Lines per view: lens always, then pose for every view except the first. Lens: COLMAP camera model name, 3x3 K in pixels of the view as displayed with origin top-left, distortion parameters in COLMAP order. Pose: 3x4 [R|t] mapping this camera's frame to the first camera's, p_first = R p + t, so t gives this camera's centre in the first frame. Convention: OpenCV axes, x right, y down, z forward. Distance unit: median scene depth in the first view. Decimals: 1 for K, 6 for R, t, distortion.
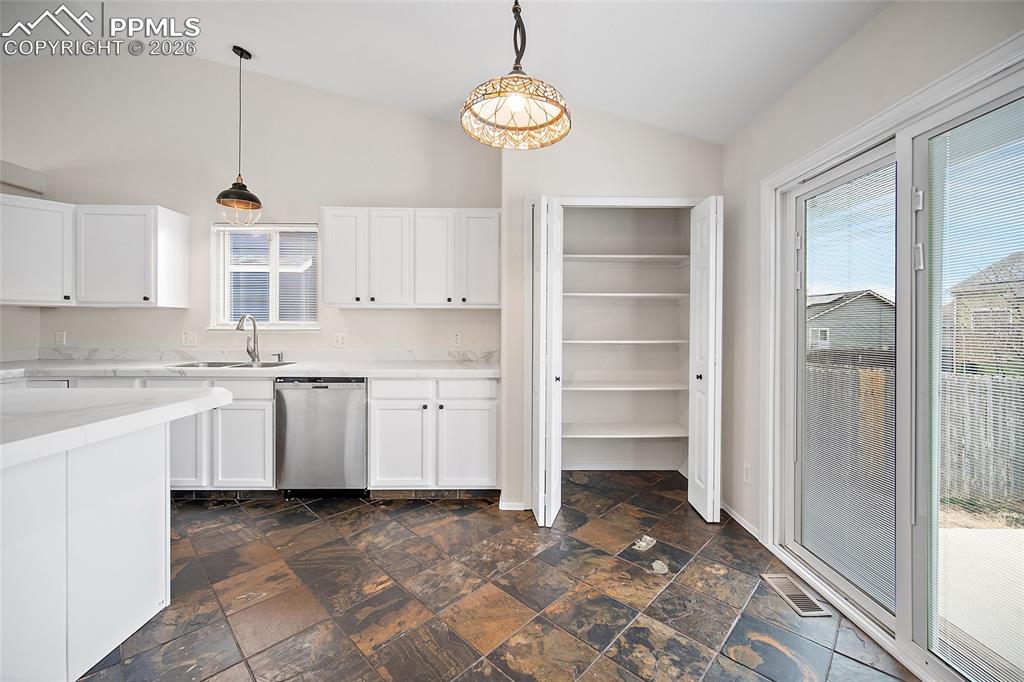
lens RADIAL K [[411.4, 0, 523.3], [0, 411.4, 327.8], [0, 0, 1]] dist [-0.001753, 0.000048]
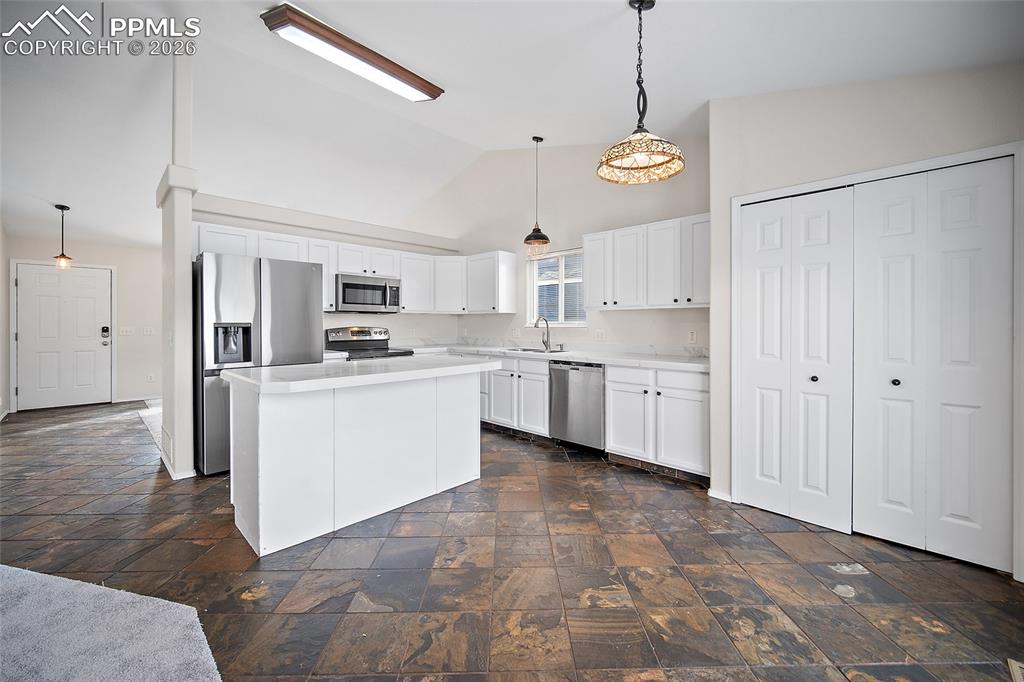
lens RADIAL K [[411.4, 0, 517.2], [0, 411.4, 325.1], [0, 0, 1]] dist [-0.001753, 0.000048]
pose [[0.706391, -0.002241, -0.707819, 0.344505], [0.000998, 0.999997, -0.002170, 0.000787], [0.707821, 0.000826, 0.706391, -0.107329]]
